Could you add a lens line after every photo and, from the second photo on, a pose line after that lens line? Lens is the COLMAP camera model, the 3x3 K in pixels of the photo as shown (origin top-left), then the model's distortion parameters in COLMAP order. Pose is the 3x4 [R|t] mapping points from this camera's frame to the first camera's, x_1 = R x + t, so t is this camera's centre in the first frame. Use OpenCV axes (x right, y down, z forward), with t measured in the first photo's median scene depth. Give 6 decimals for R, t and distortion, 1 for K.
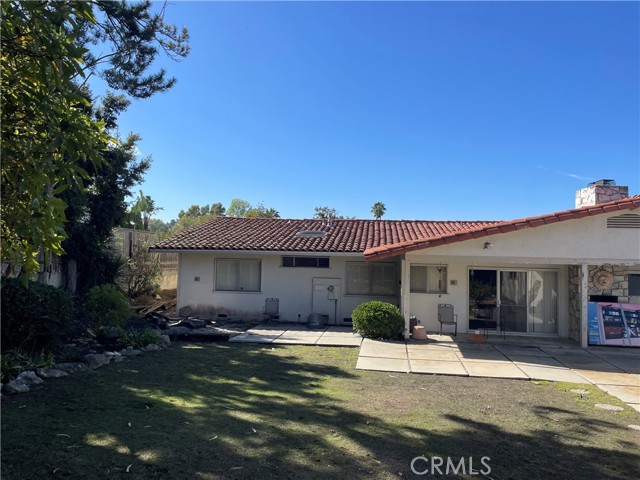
lens RADIAL K [[485.0, 0, 320.0], [0, 485.0, 240.0], [0, 0, 1]] dist [0.120317, -0.147433]
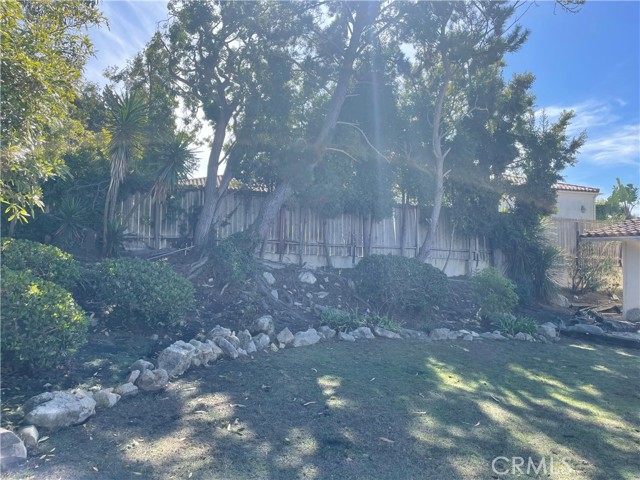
lens RADIAL K [[485.0, 0, 320.0], [0, 485.0, 240.0], [0, 0, 1]] dist [0.120317, -0.147433]
pose [[0.522833, -0.033355, -0.851782, 0.176017], [0.014033, 0.999436, -0.030523, 0.047224], [0.852320, 0.004006, 0.523006, 0.156556]]
